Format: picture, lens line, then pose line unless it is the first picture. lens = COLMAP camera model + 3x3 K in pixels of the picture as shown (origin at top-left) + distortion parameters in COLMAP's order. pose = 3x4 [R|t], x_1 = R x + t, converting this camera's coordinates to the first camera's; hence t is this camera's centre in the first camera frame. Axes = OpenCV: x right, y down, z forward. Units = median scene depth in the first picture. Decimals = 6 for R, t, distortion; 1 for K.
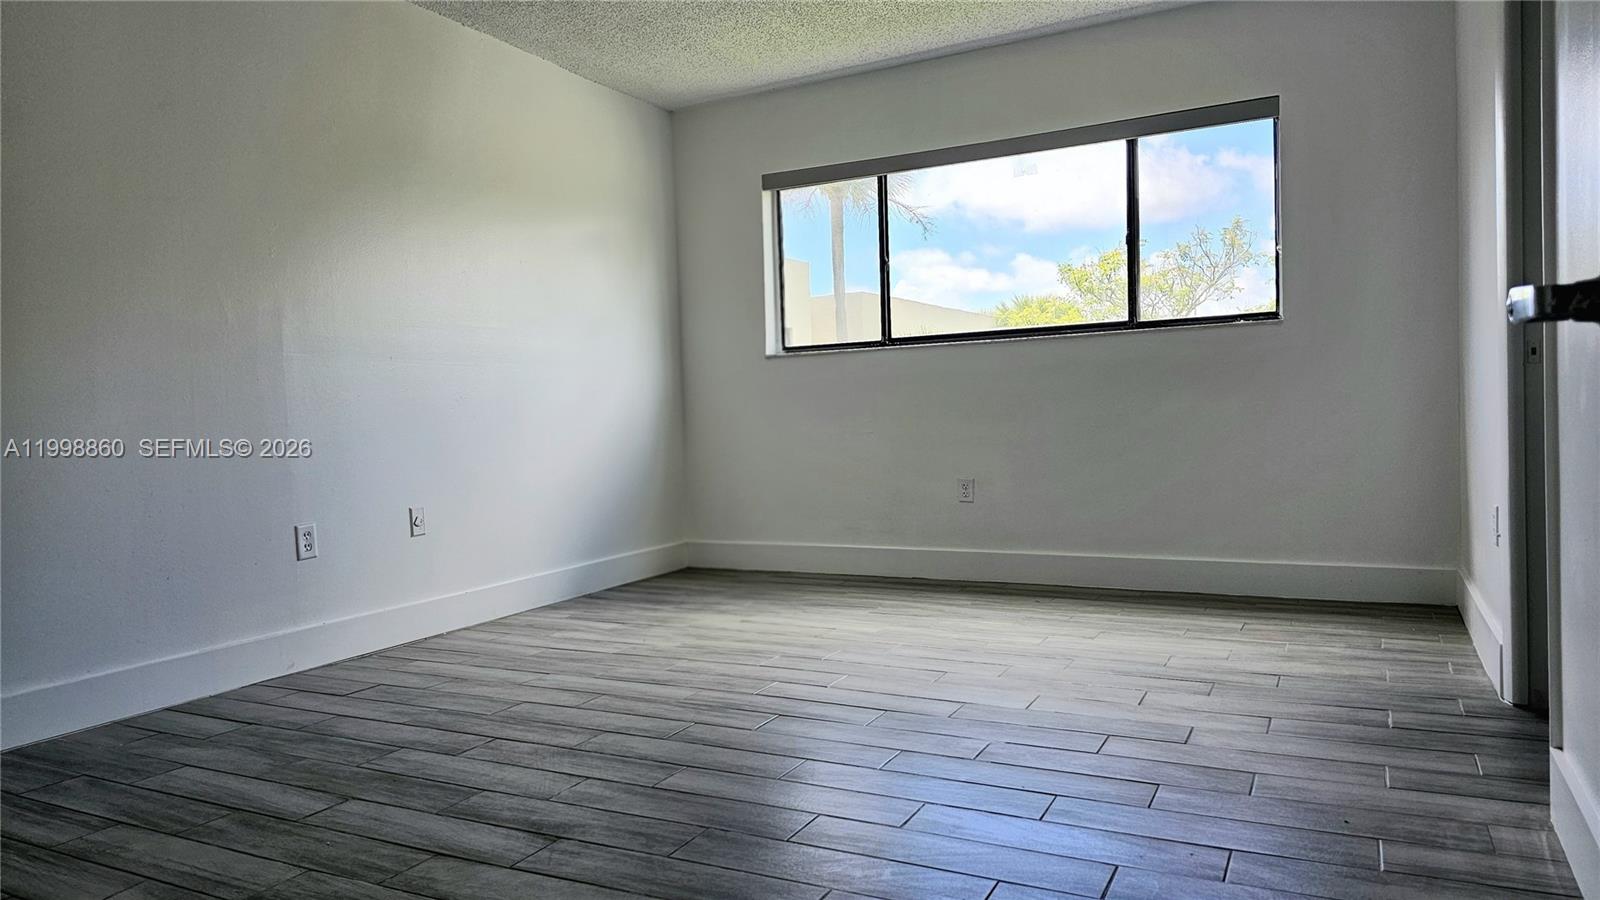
lens RADIAL K [[1075.6, 0, 800.0], [0, 1075.6, 450.0], [0, 0, 1]] dist [0.034710, -0.002454]
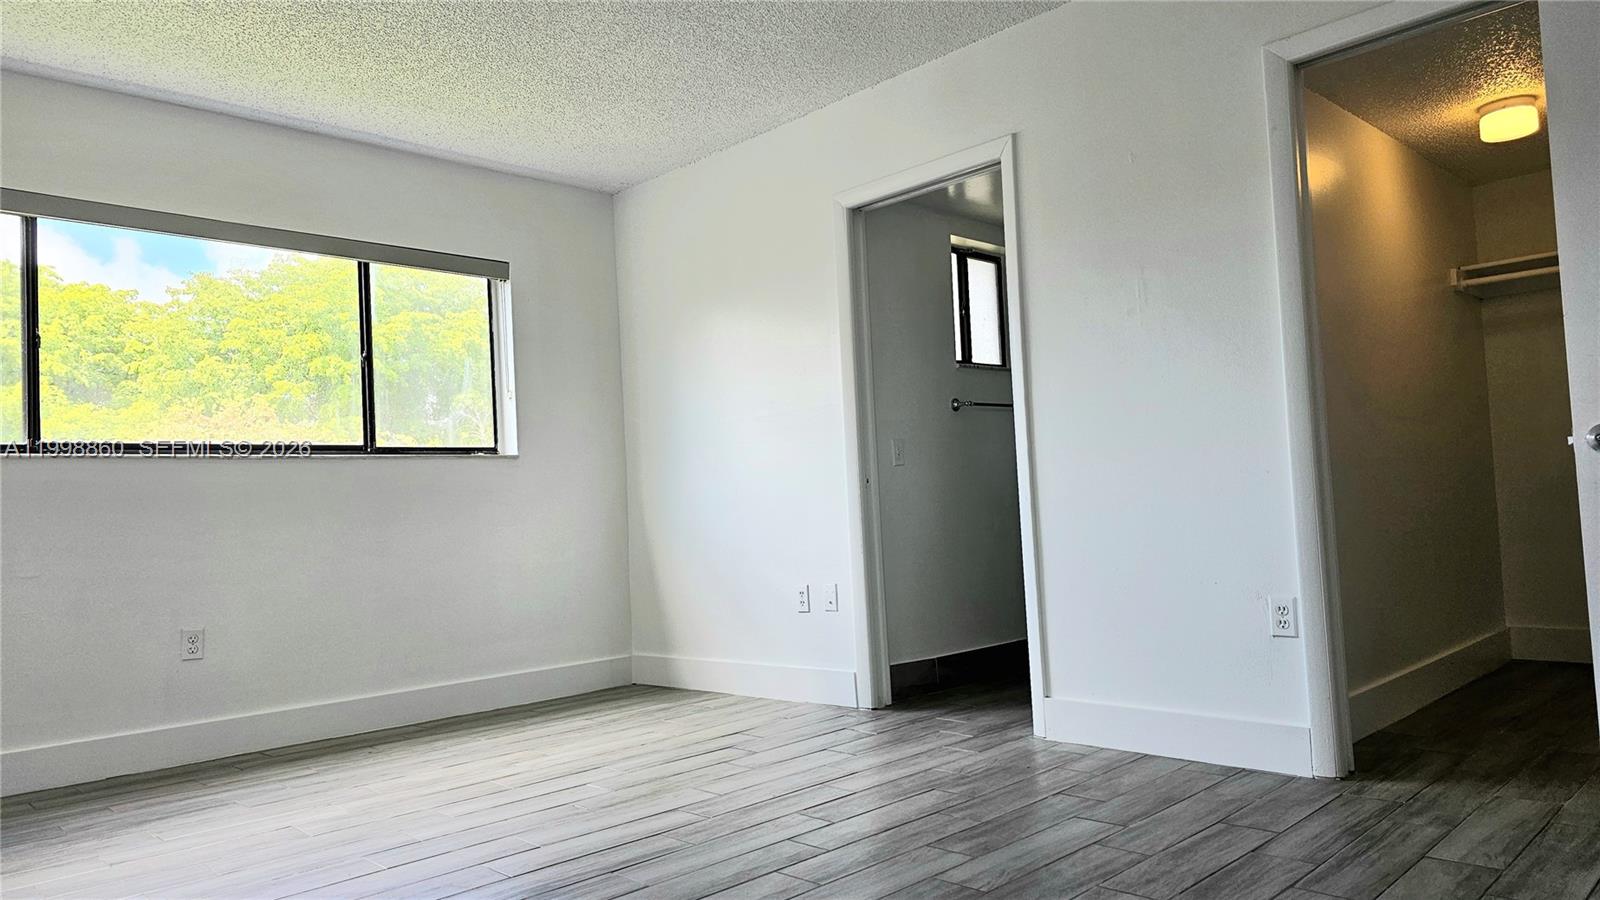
lens RADIAL K [[1075.6, 0, 800.0], [0, 1075.6, 450.0], [0, 0, 1]] dist [0.034710, -0.002454]
pose [[0.290881, 0.072705, 0.953993, -0.614521], [0.069441, 0.992874, -0.096841, 0.005645], [-0.954236, 0.094416, 0.283759, 0.439896]]
